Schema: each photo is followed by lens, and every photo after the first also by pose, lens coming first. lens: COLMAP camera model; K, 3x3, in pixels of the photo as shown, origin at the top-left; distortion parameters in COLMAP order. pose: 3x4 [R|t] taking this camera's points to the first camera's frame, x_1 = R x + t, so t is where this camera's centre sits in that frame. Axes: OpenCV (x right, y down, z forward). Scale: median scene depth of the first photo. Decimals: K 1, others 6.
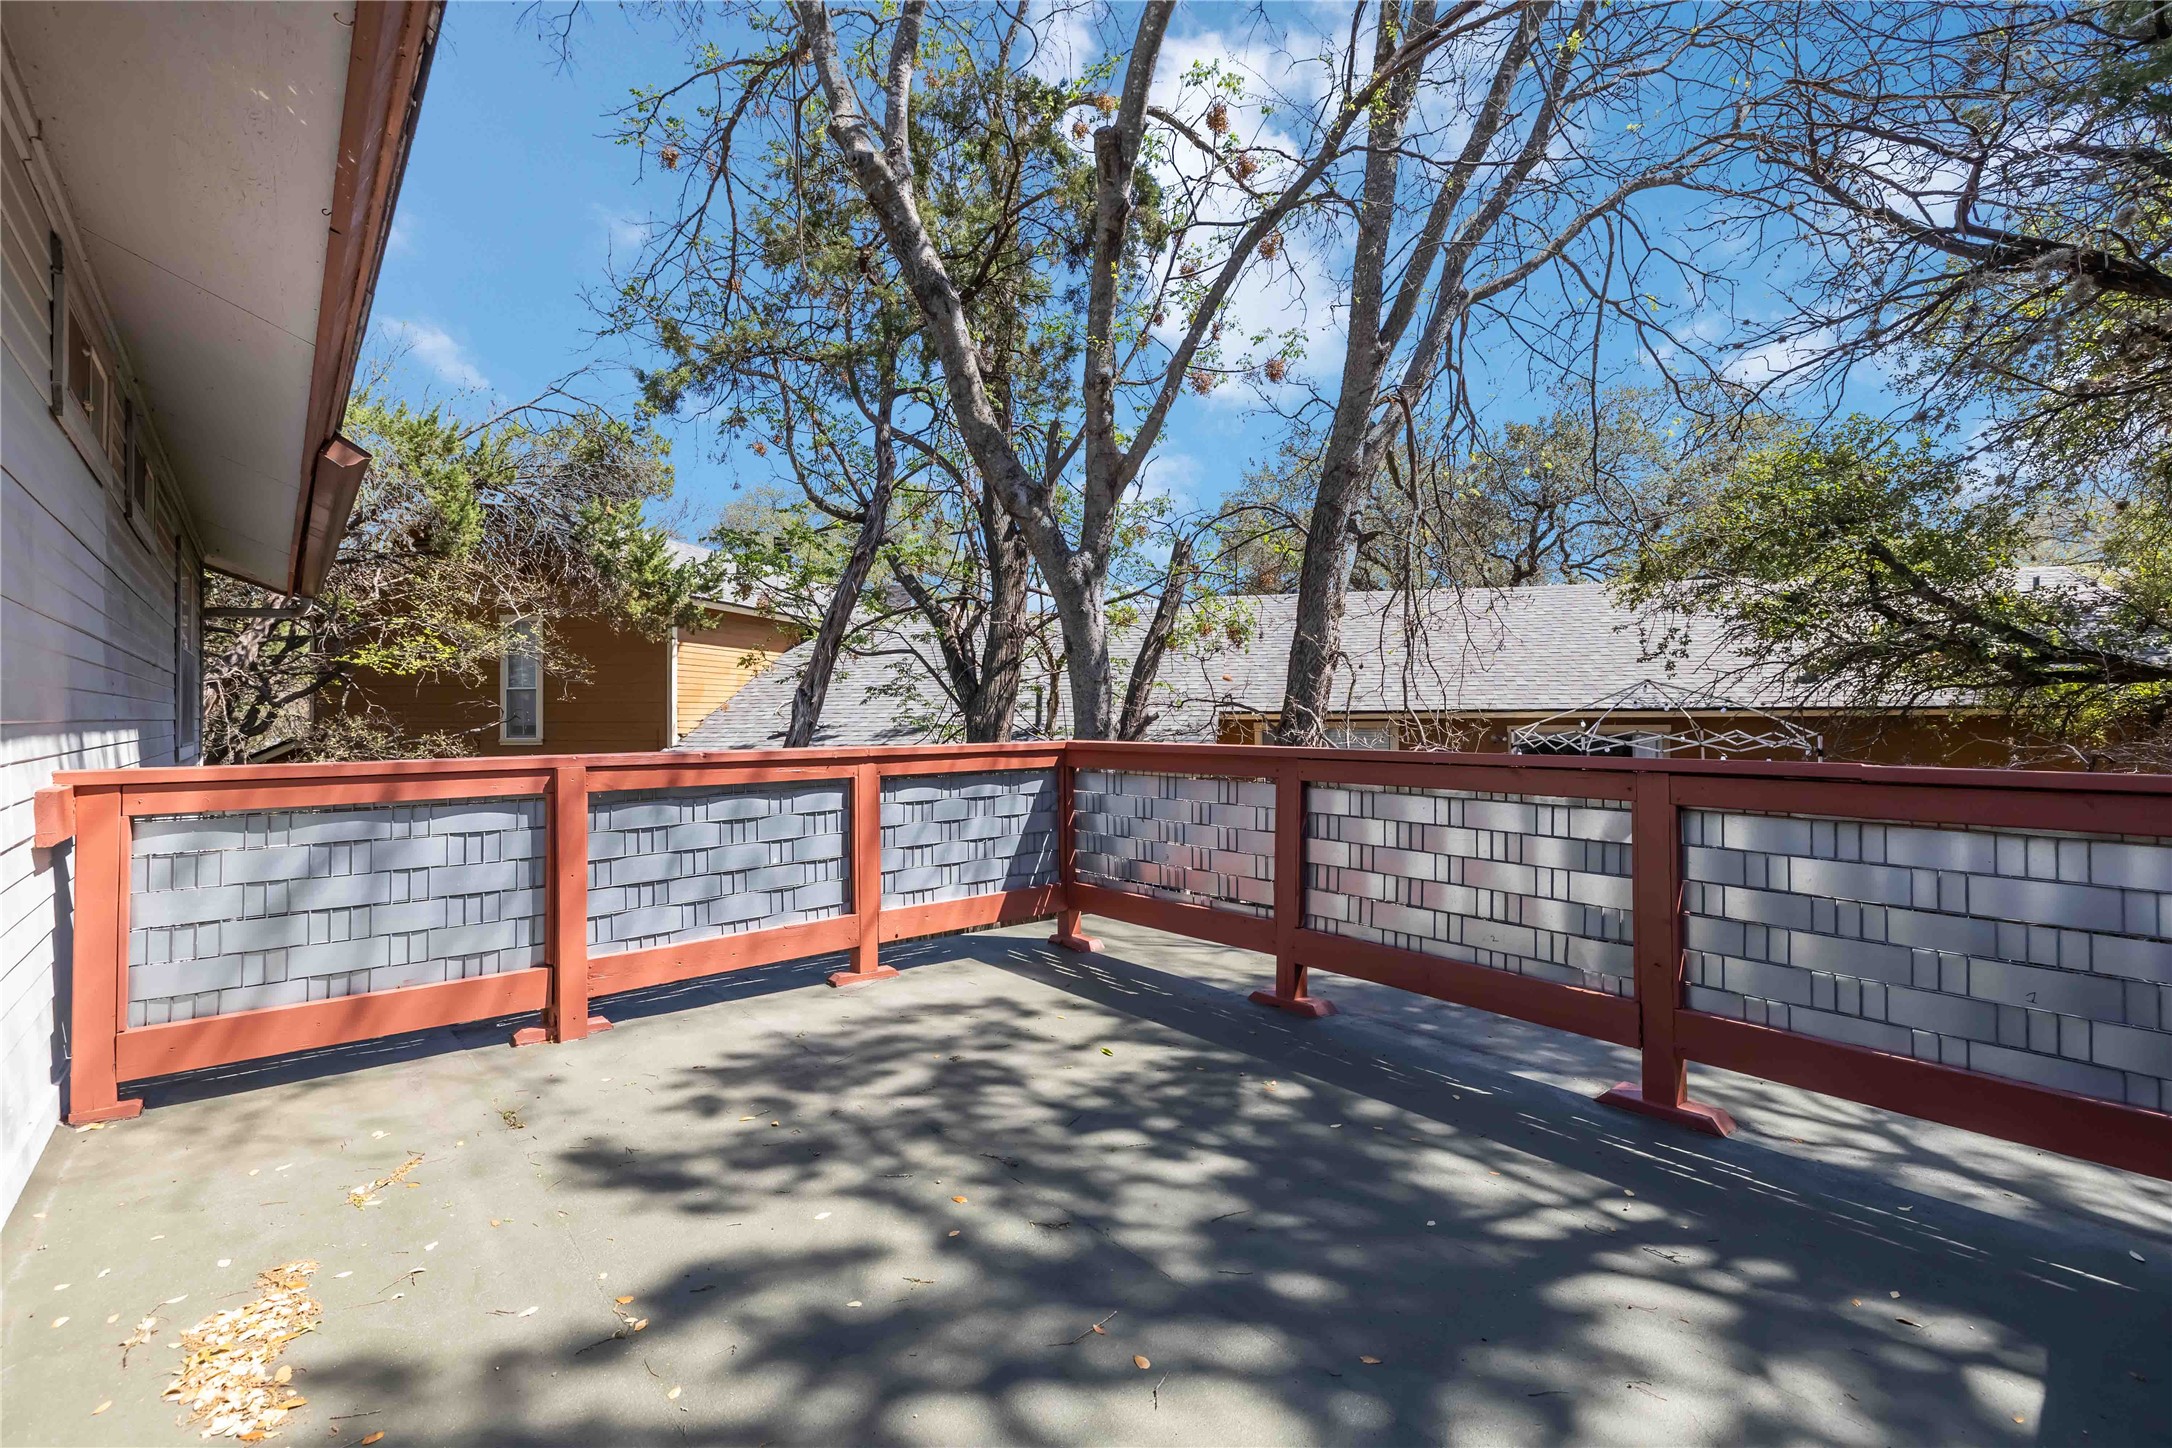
lens RADIAL K [[916.2, 0, 1082.0], [0, 916.2, 711.1], [0, 0, 1]] dist [0.000851, 0.000117]
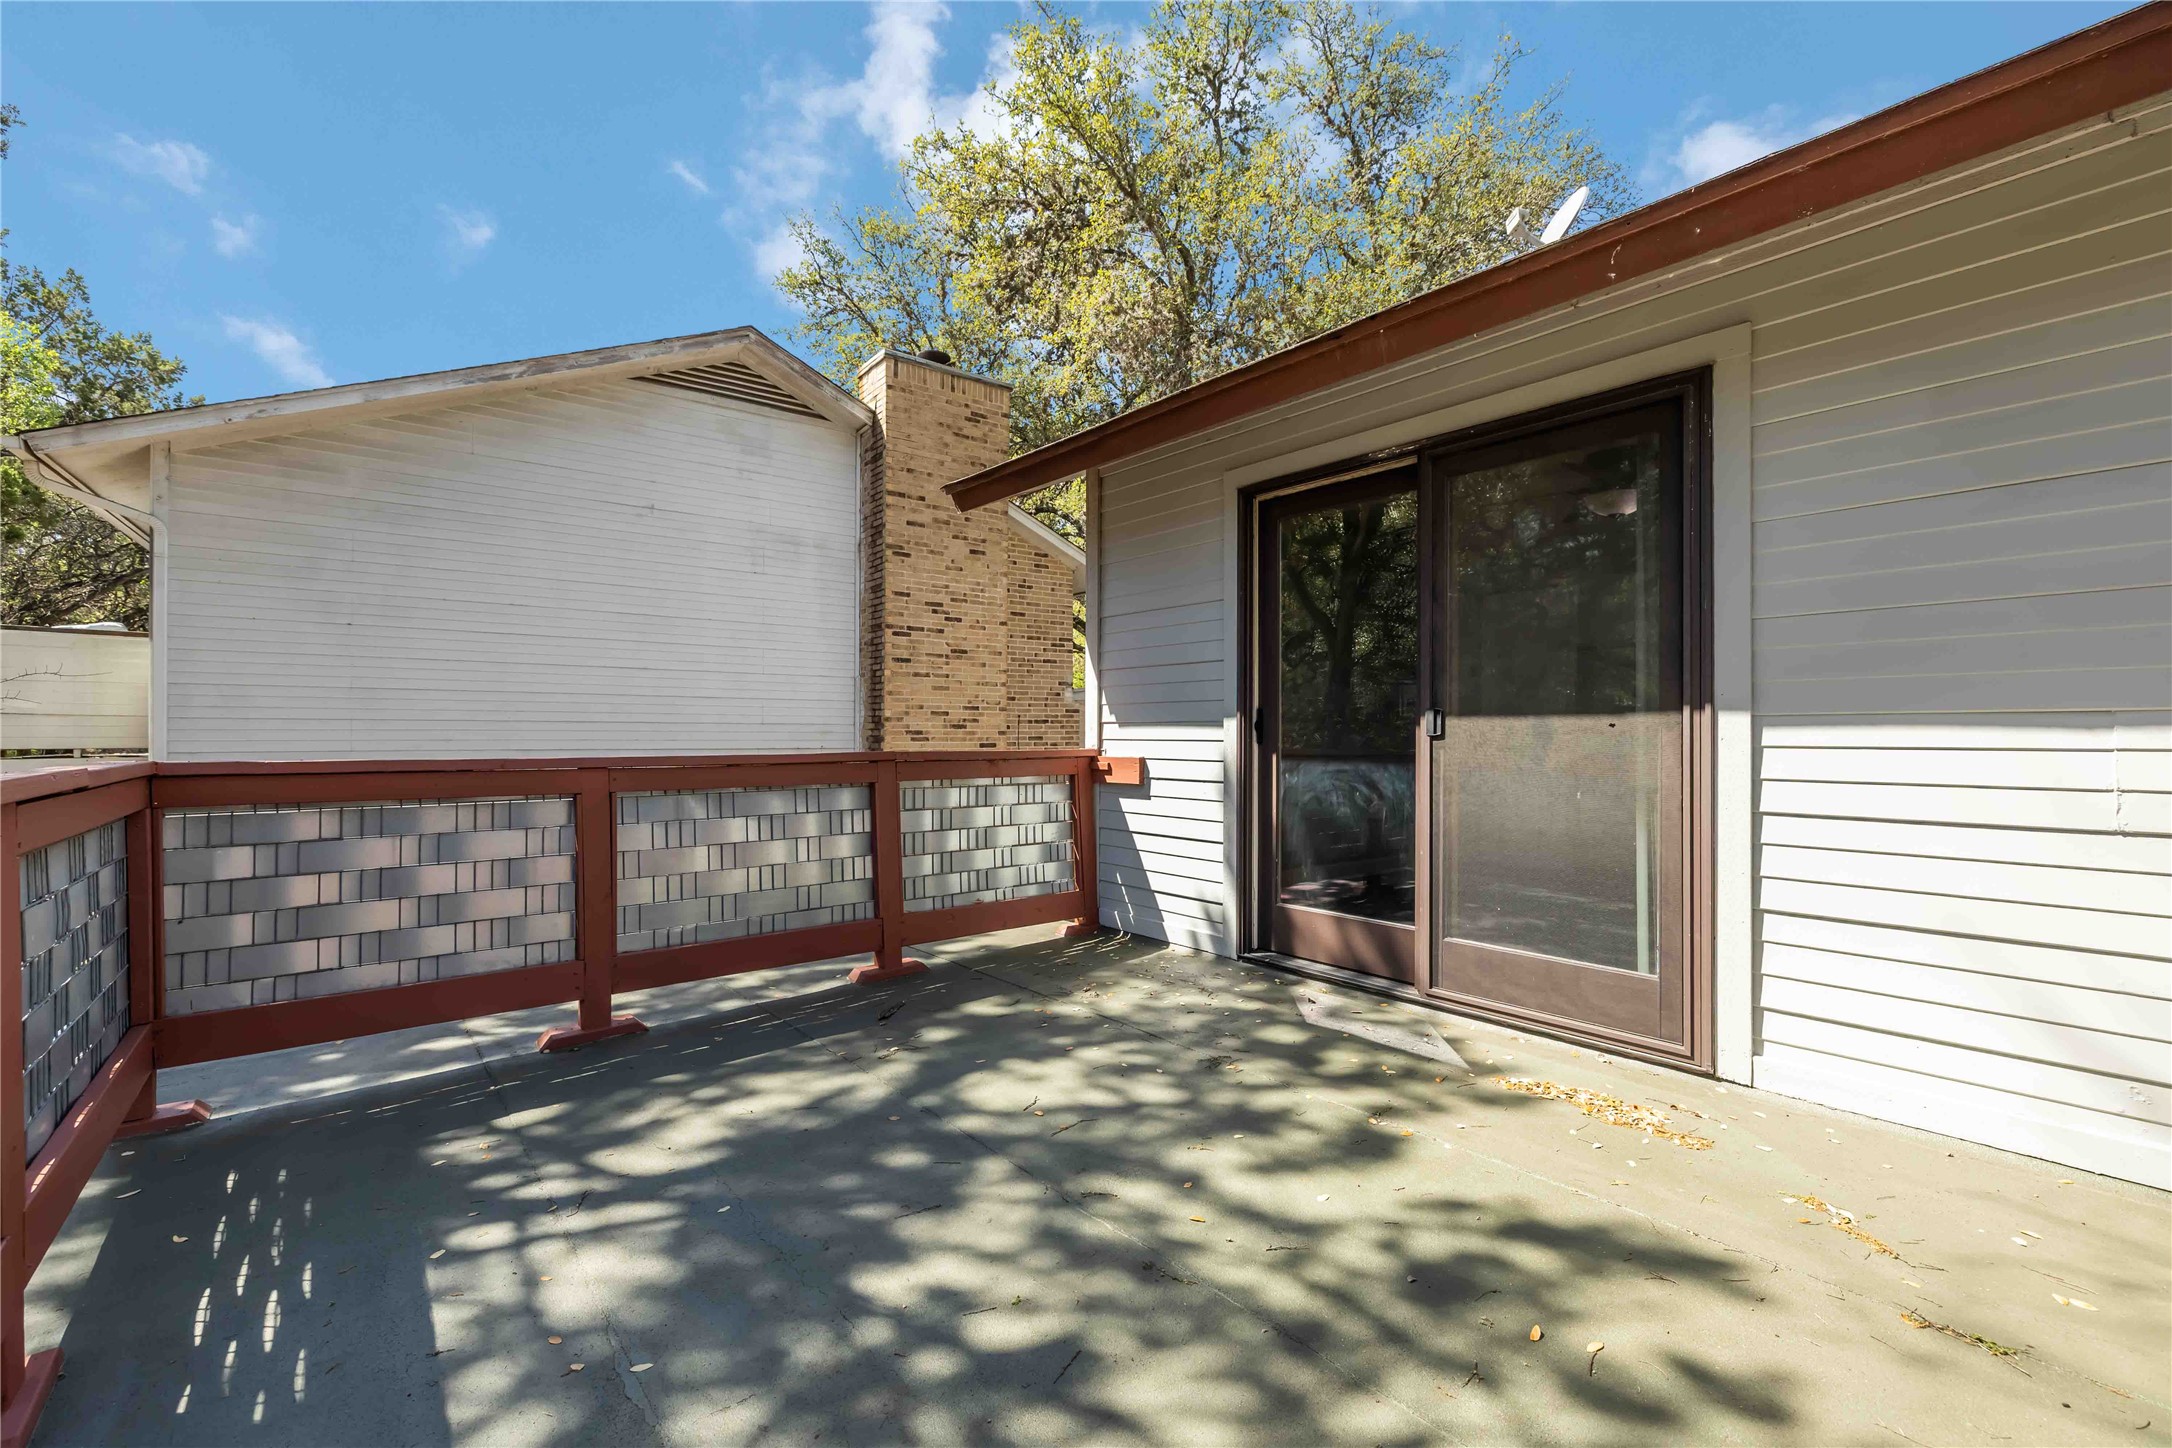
lens RADIAL K [[916.2, 0, 1082.0], [0, 916.2, 711.1], [0, 0, 1]] dist [0.000851, 0.000117]
pose [[-0.999460, 0.003187, 0.032716, -0.043782], [0.002331, 0.999654, -0.026186, 0.035426], [-0.032788, -0.026095, -0.999122, 1.966665]]
